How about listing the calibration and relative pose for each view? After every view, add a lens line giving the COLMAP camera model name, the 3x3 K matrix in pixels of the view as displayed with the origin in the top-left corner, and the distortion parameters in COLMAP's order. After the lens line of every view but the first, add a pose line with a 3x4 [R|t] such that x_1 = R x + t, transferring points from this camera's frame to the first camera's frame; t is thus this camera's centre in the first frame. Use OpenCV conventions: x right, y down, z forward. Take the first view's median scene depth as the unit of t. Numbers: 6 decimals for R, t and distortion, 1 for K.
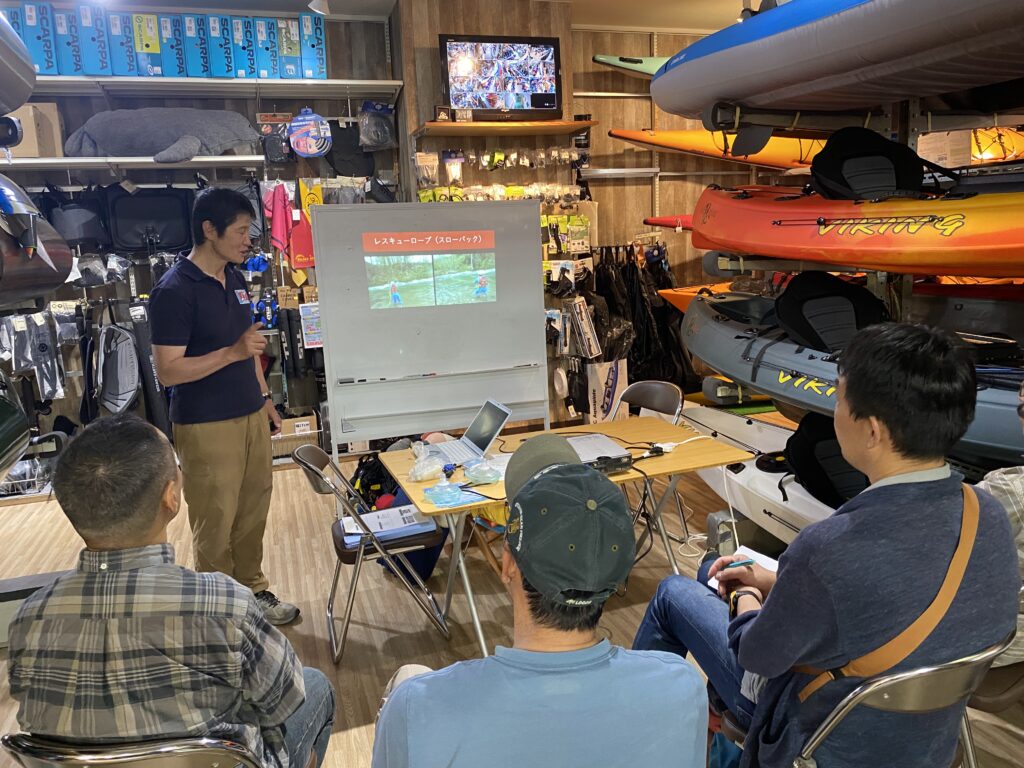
lens RADIAL K [[783.0, 0, 512.0], [0, 783.0, 384.0], [0, 0, 1]] dist [0.010707, -0.006601]
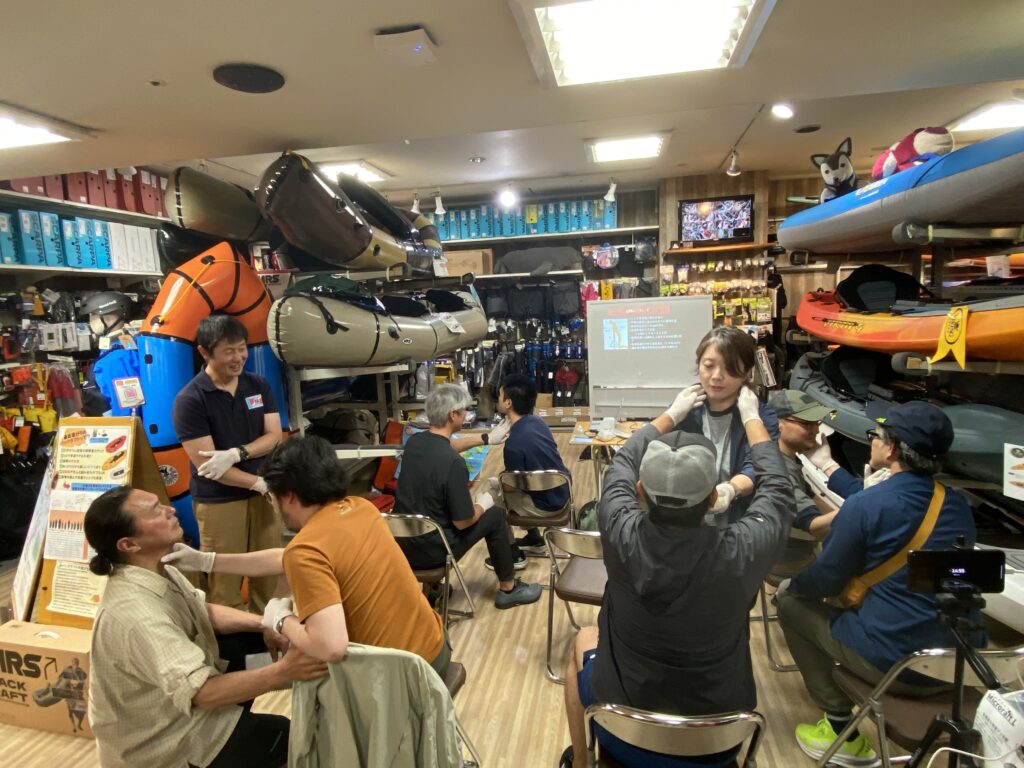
lens RADIAL K [[571.8, 0, 512.0], [0, 571.8, 384.0], [0, 0, 1]] dist [0.029608, -0.033017]
pose [[0.880816, 0.069963, -0.468261, 0.207707], [-0.079846, 0.996806, -0.001260, 0.006024], [0.466677, 0.038499, 0.883589, -0.311914]]
